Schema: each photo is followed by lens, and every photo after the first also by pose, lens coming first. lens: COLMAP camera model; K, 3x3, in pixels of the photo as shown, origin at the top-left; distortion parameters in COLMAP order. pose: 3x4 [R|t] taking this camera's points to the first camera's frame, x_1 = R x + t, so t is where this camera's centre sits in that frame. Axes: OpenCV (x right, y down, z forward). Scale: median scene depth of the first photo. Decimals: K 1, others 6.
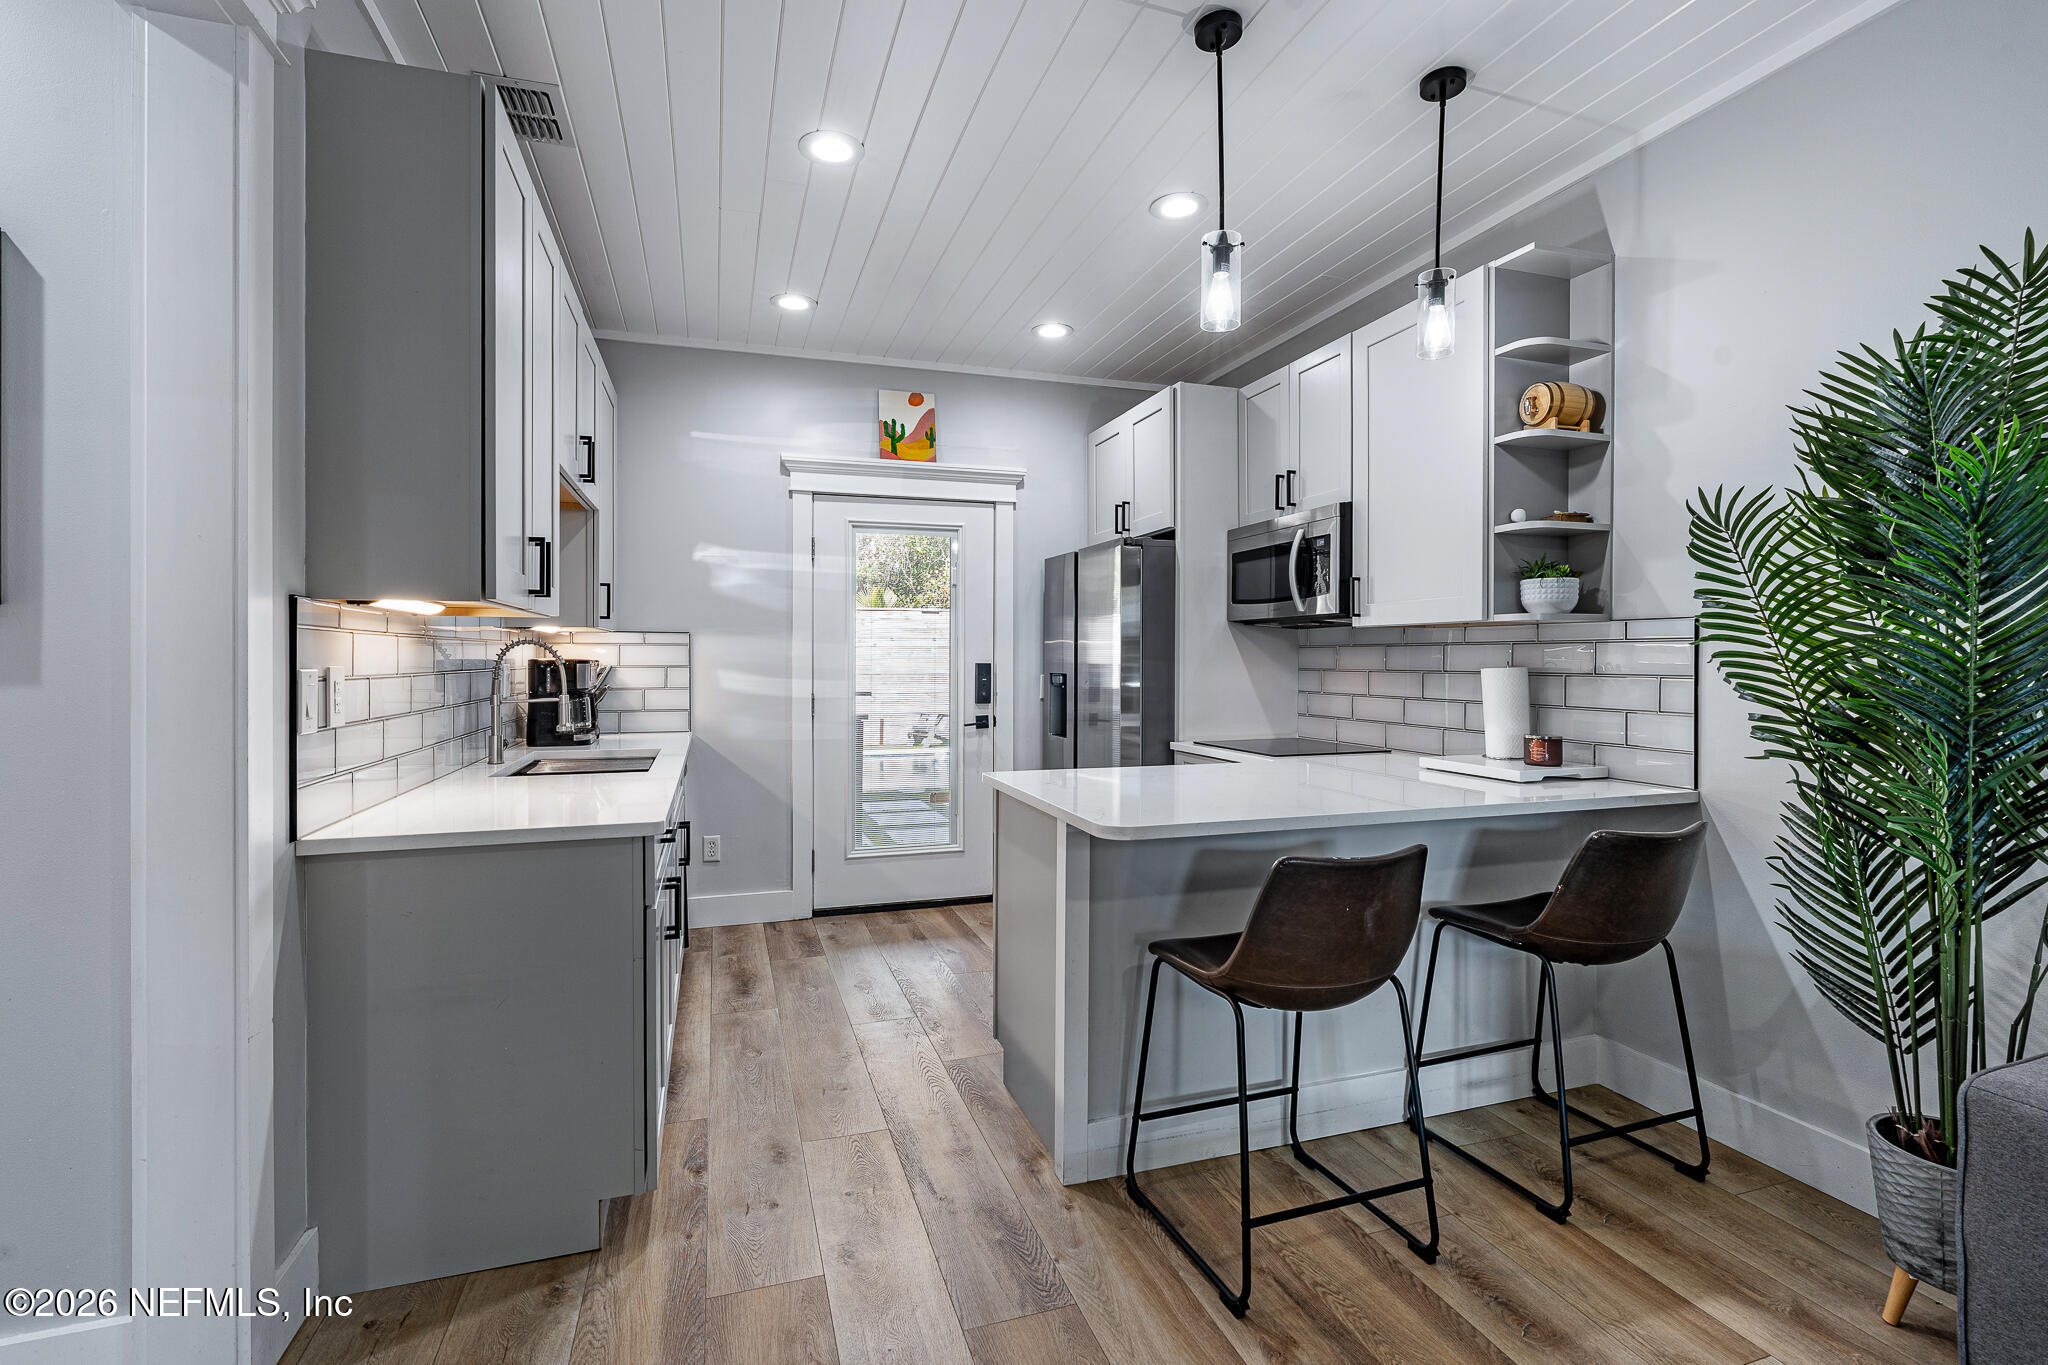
lens RADIAL K [[930.0, 0, 1025.9], [0, 930.0, 659.9], [0, 0, 1]] dist [-0.000308, 0.000725]
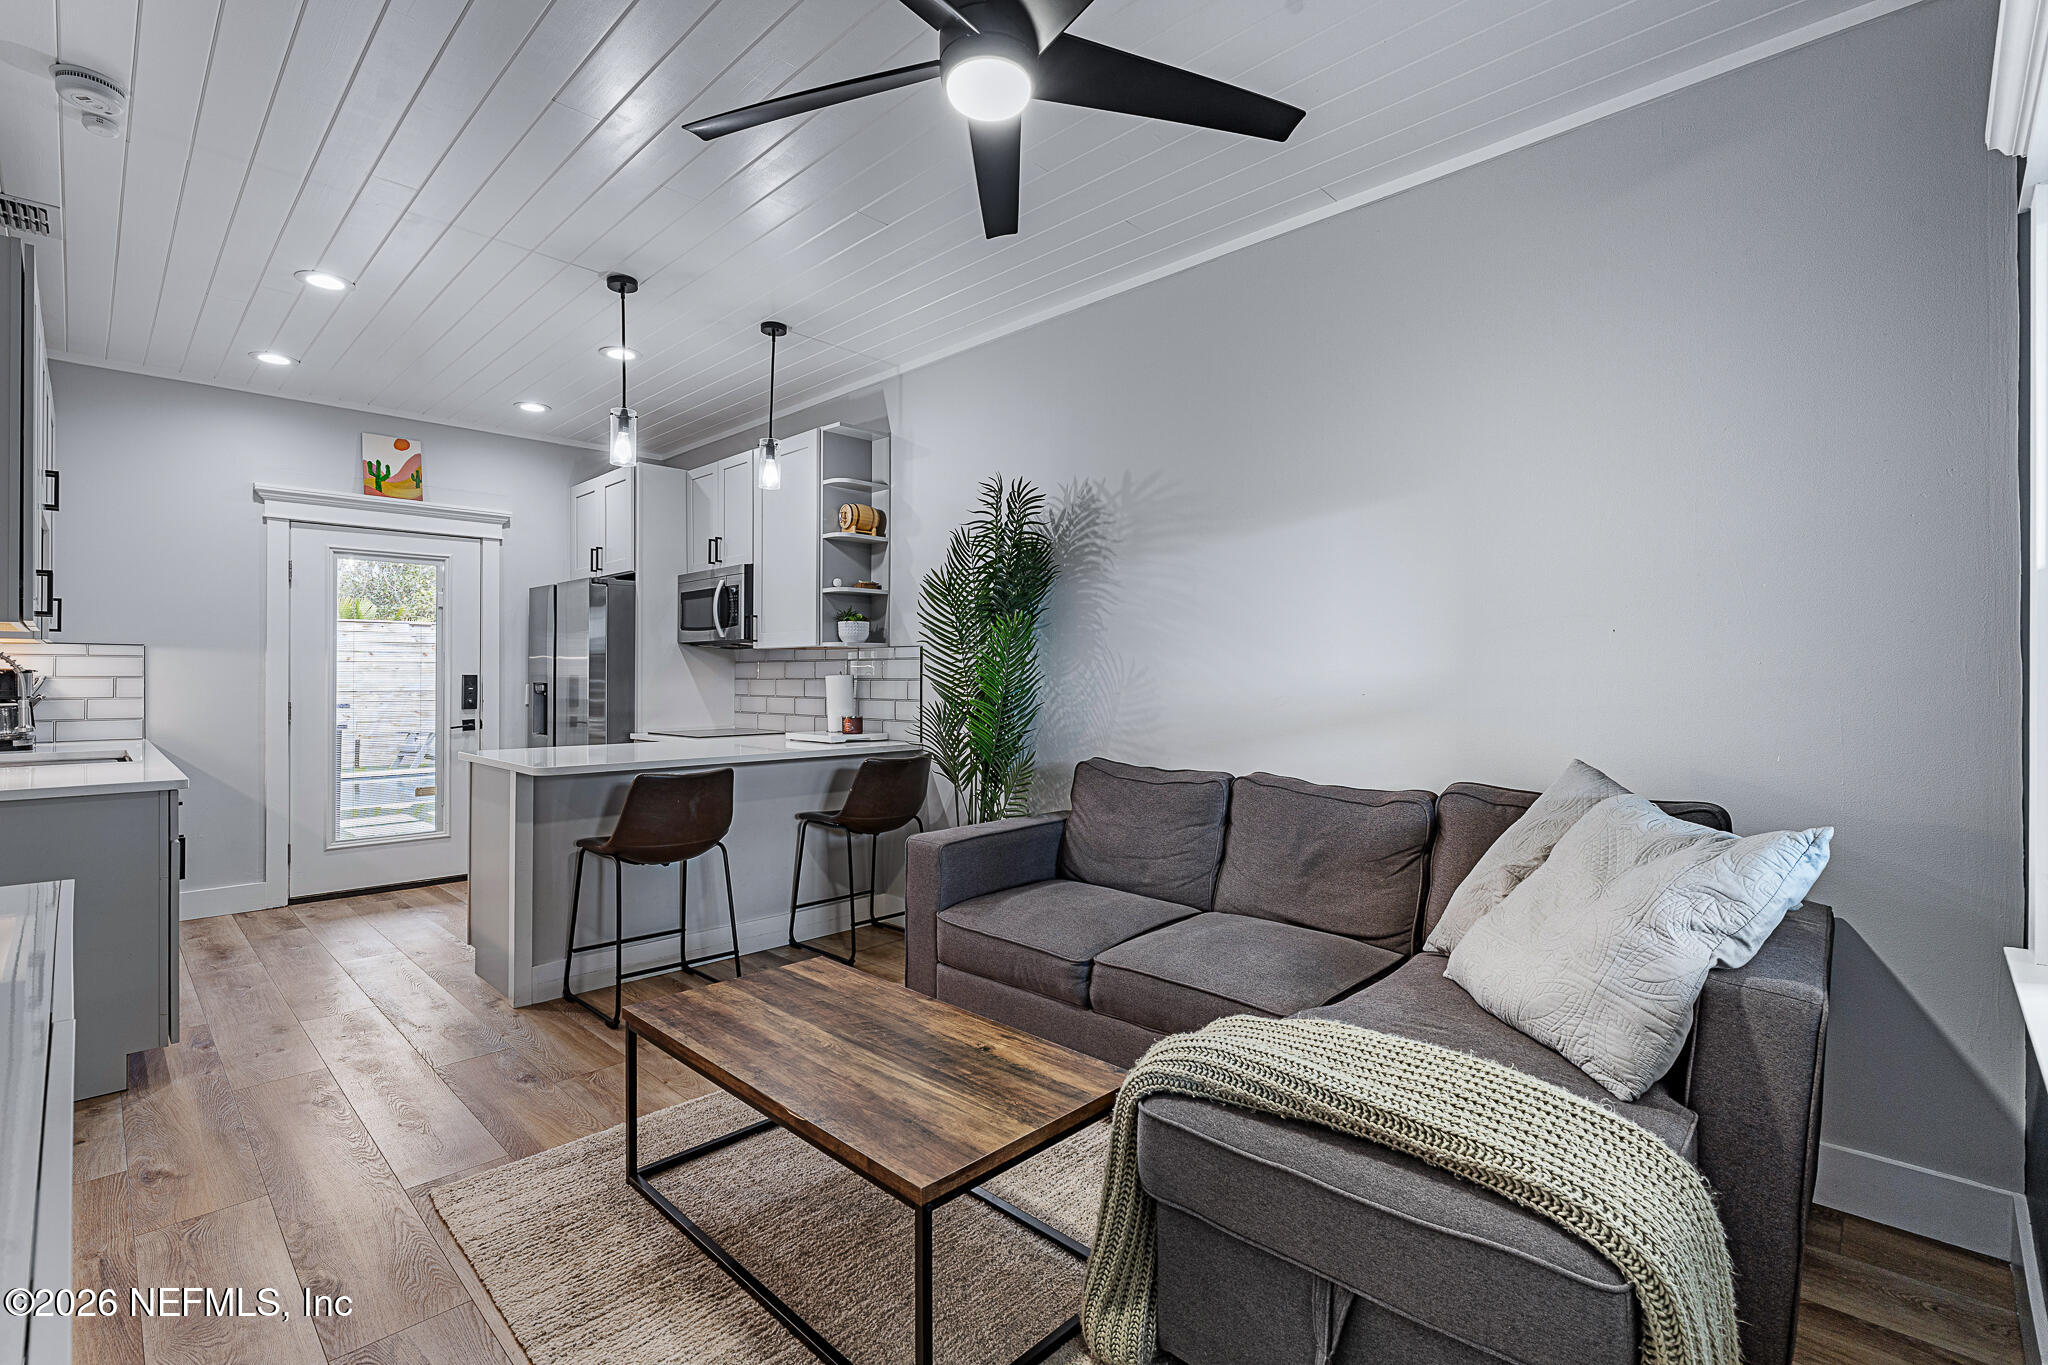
lens RADIAL K [[921.9, 0, 1021.7], [0, 921.9, 673.8], [0, 0, 1]] dist [-0.002000, 0.000795]
pose [[0.889695, 0.001088, 0.456554, 0.064023], [0.001249, 0.999988, -0.004817, 0.012810], [-0.456554, 0.004856, 0.889682, -0.523382]]
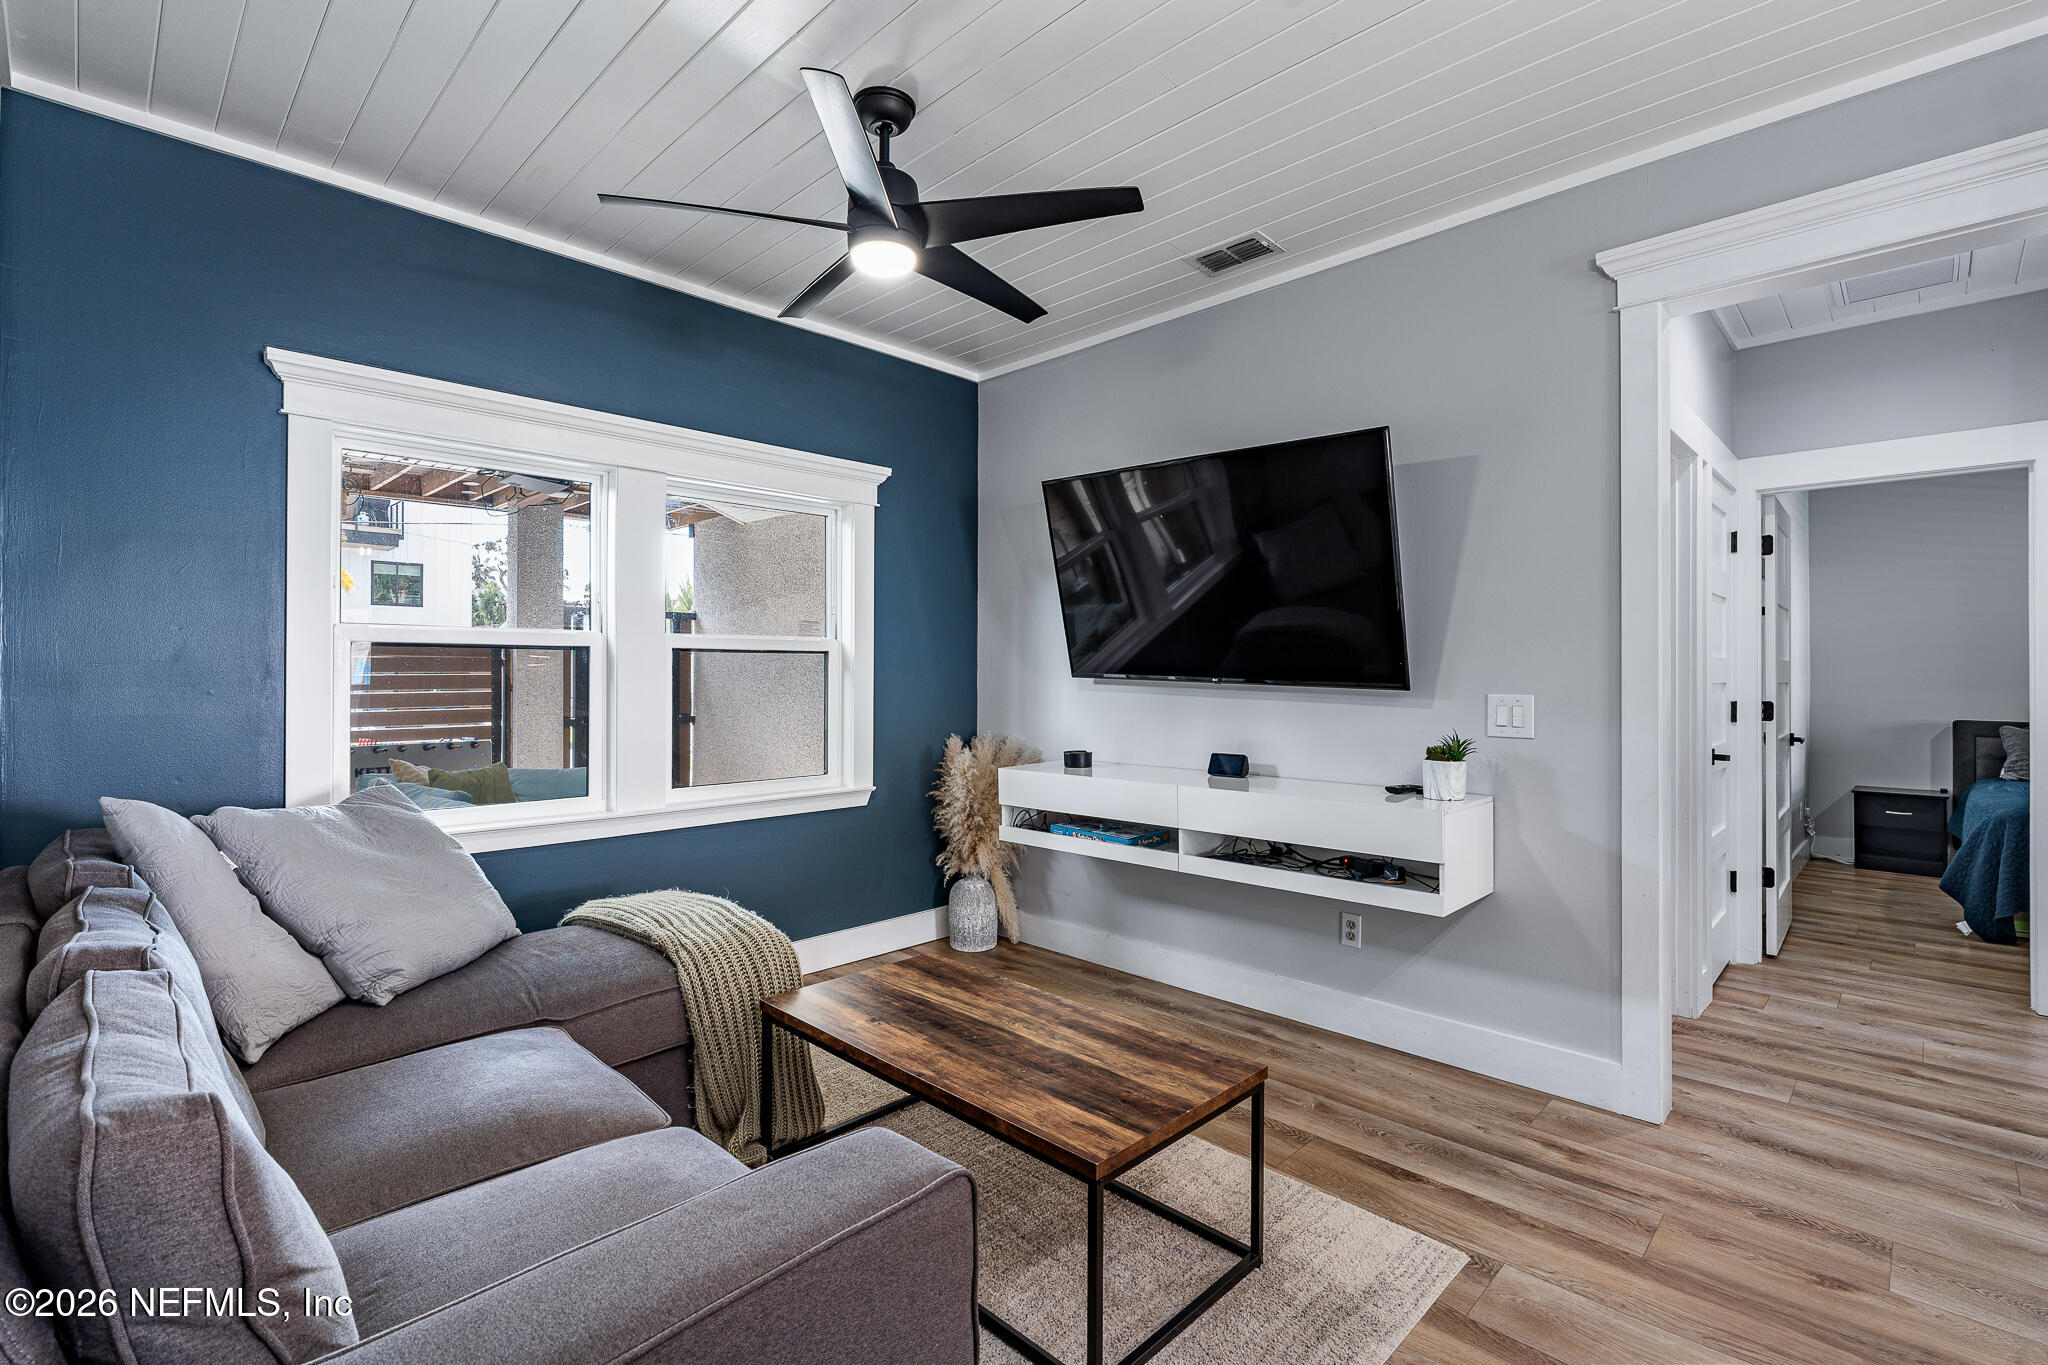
lens RADIAL K [[934.6, 0, 1030.6], [0, 934.6, 668.4], [0, 0, 1]] dist [0.000207, 0.000620]
pose [[-0.889994, -0.003805, -0.455957, 0.539484], [-0.001435, 0.999984, -0.005544, -0.002006], [0.455971, -0.004280, -0.889985, 0.714245]]
